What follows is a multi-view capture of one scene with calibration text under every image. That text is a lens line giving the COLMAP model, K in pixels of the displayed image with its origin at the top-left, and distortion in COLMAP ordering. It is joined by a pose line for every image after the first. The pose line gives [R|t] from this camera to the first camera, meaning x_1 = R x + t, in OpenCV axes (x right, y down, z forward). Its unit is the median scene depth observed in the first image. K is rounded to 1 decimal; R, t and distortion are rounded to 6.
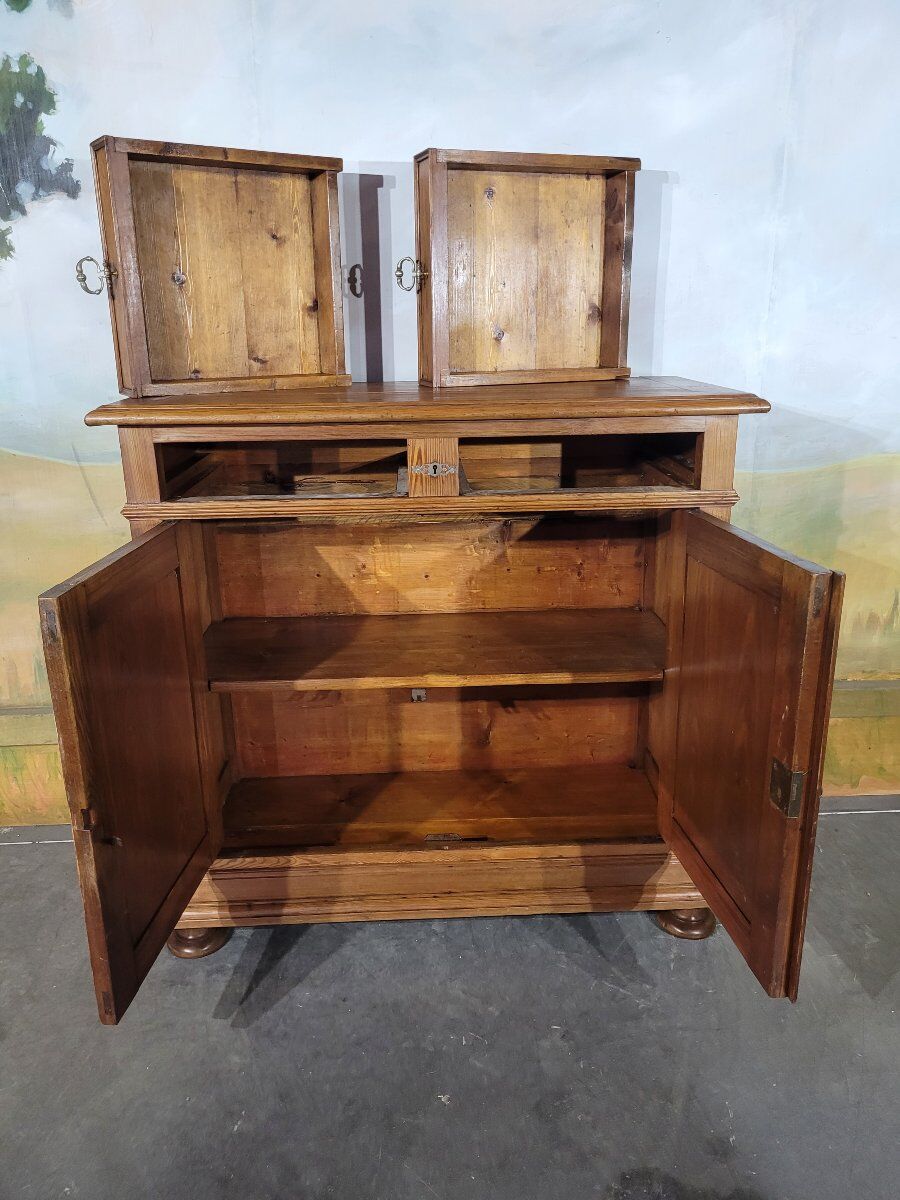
lens RADIAL K [[908.0, 0, 449.4], [0, 908.0, 585.5], [0, 0, 1]] dist [0.044582, -0.034285]
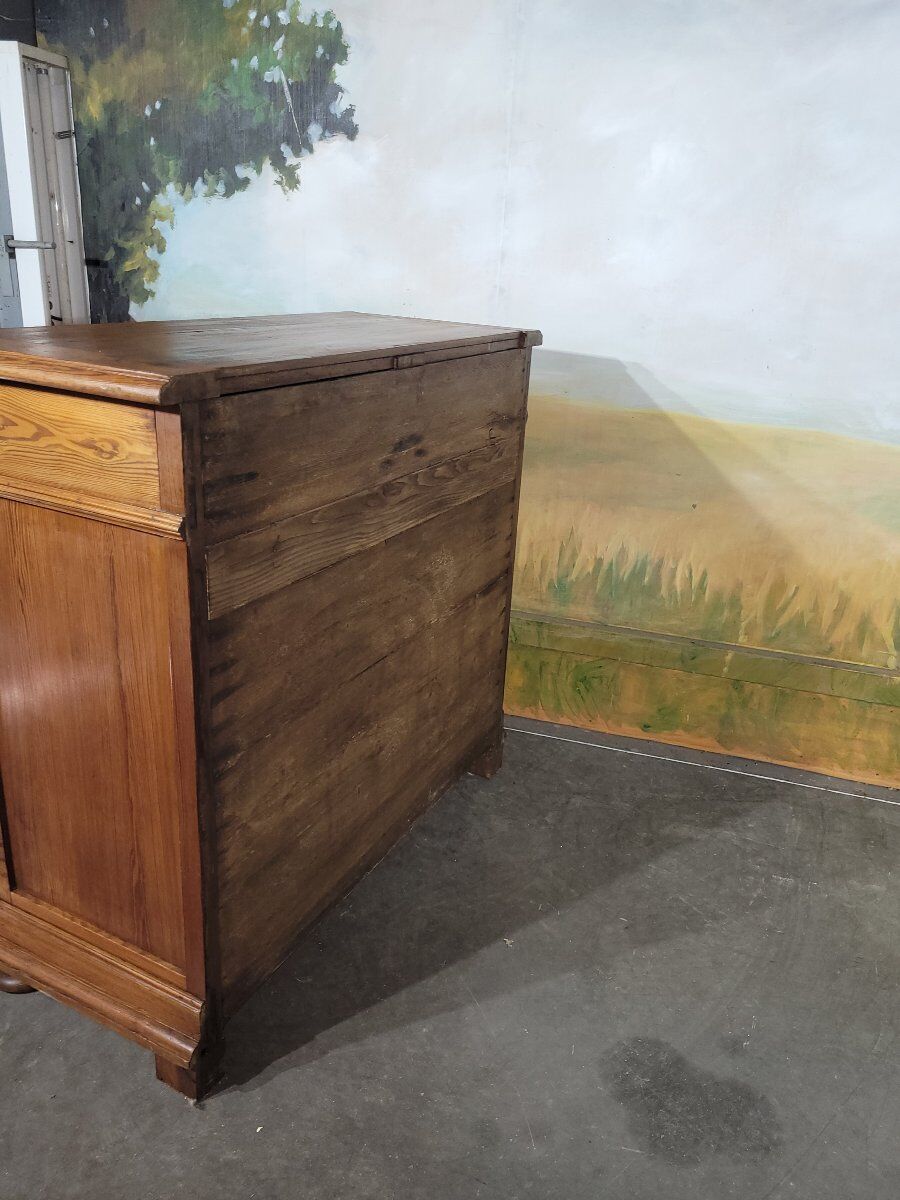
lens RADIAL K [[908.0, 0, 462.9], [0, 908.0, 600.6], [0, 0, 1]] dist [0.044582, -0.034285]
pose [[0.947590, 0.178848, -0.264737, 0.138200], [-0.159269, 0.982765, 0.093842, 0.019717], [0.276958, -0.046759, 0.959744, -0.102755]]
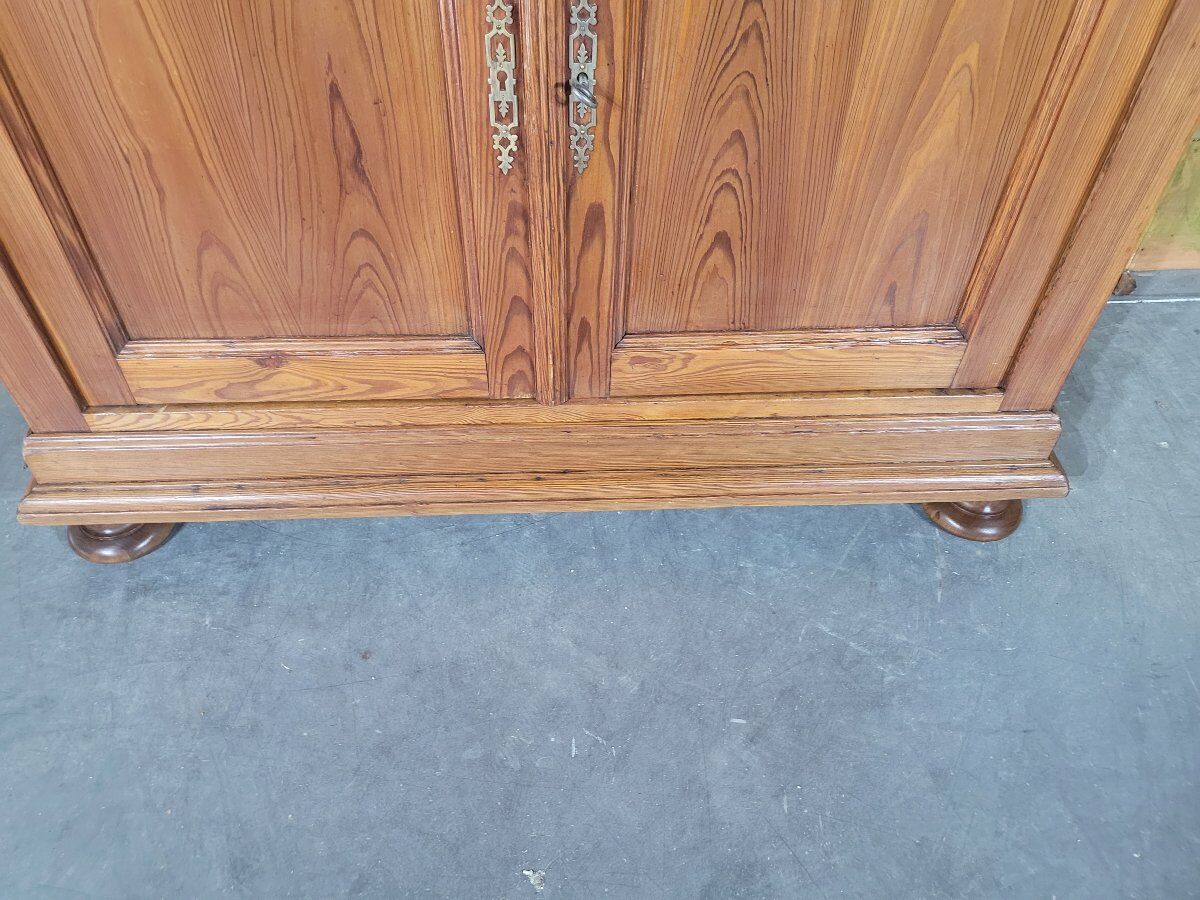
lens RADIAL K [[908.0, 0, 581.6], [0, 908.0, 442.2], [0, 0, 1]] dist [0.044582, -0.034285]
pose [[0.999713, 0.017497, 0.016348, 0.007061], [-0.023203, 0.876562, 0.480730, 0.057528], [-0.005919, -0.480971, 0.876716, 0.522269]]
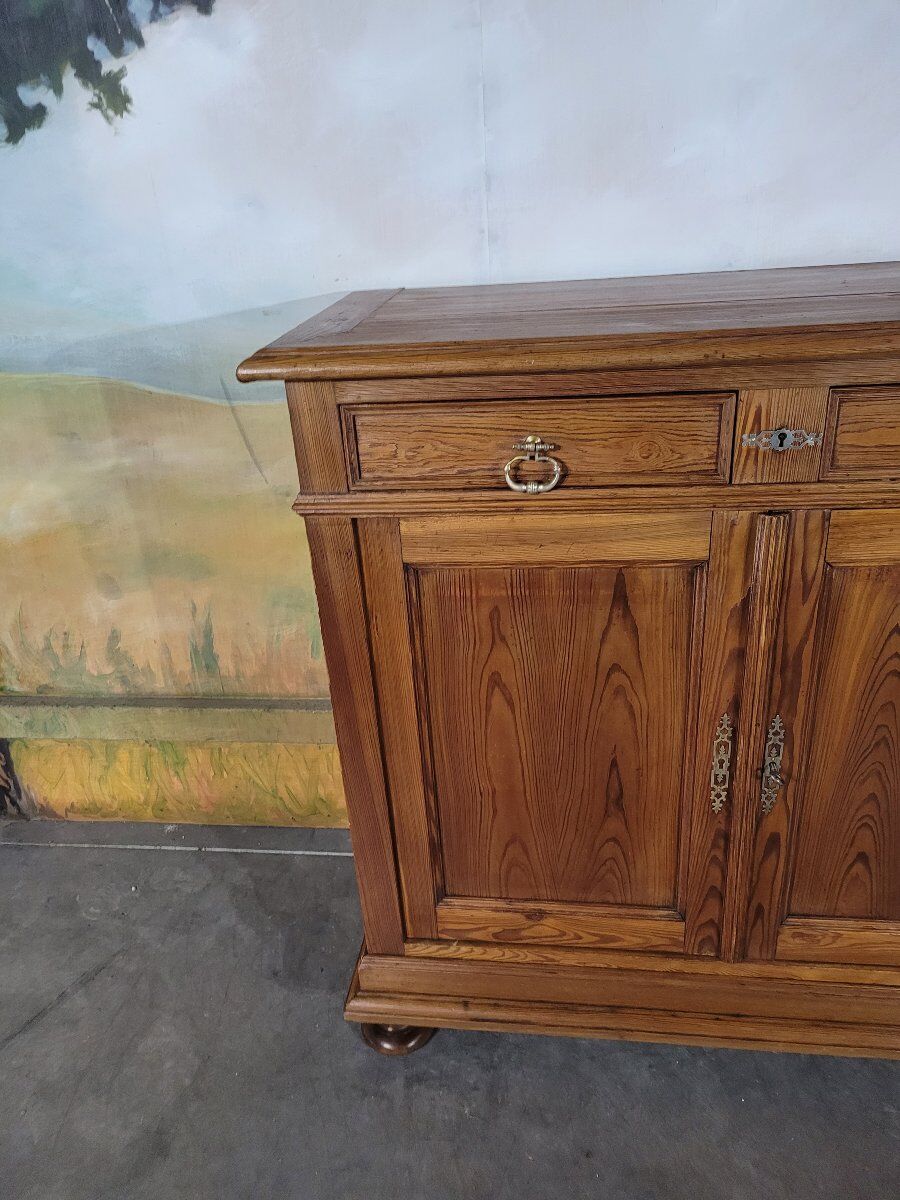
lens RADIAL K [[908.0, 0, 442.7], [0, 908.0, 606.3], [0, 0, 1]] dist [0.044582, -0.034285]
pose [[0.983838, 0.030344, -0.176471, -0.103824], [-0.000411, 0.985917, 0.167237, -0.103465], [0.179060, -0.164462, 0.969995, 0.300796]]
